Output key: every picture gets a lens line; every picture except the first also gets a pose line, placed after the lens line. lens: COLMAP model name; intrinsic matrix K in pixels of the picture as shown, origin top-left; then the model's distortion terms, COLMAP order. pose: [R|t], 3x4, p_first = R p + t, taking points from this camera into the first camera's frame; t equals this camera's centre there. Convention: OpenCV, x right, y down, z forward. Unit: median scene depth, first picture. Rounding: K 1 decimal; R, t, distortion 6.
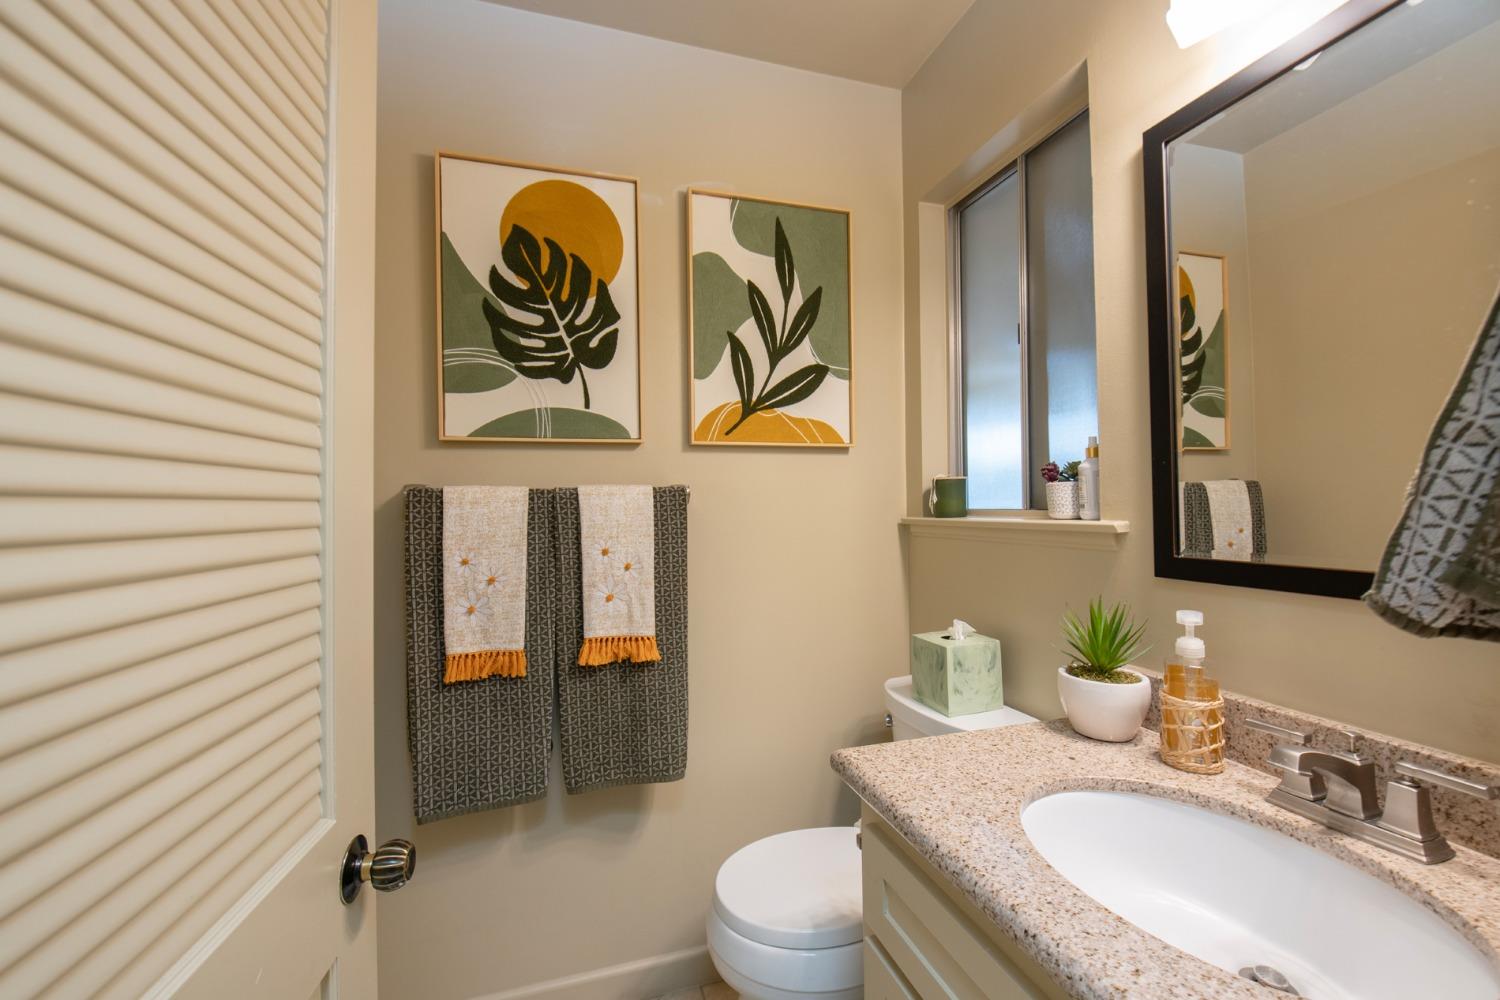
lens RADIAL K [[617.0, 0, 735.6], [0, 617.0, 498.6], [0, 0, 1]] dist [0.002144, 0.000248]
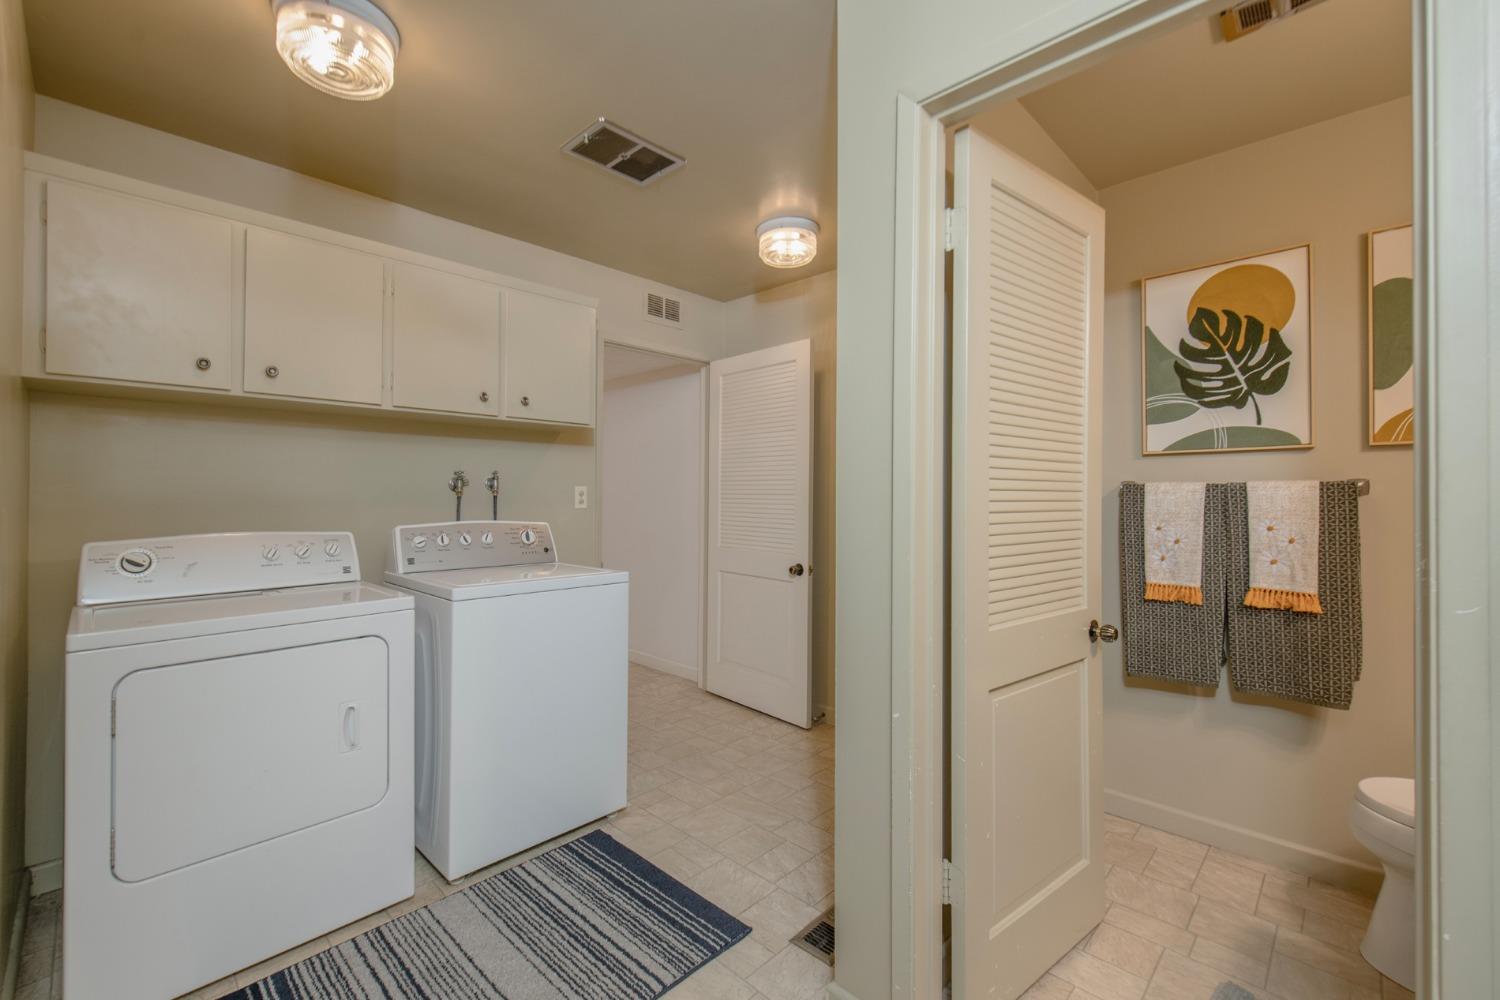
lens RADIAL K [[617.0, 0, 734.9], [0, 617.0, 491.4], [0, 0, 1]] dist [0.002144, 0.000248]
pose [[0.476246, 0.009465, -0.879261, 0.436601], [0.003979, 0.999909, 0.012919, -0.020336], [0.879303, -0.009651, 0.476165, -0.721593]]
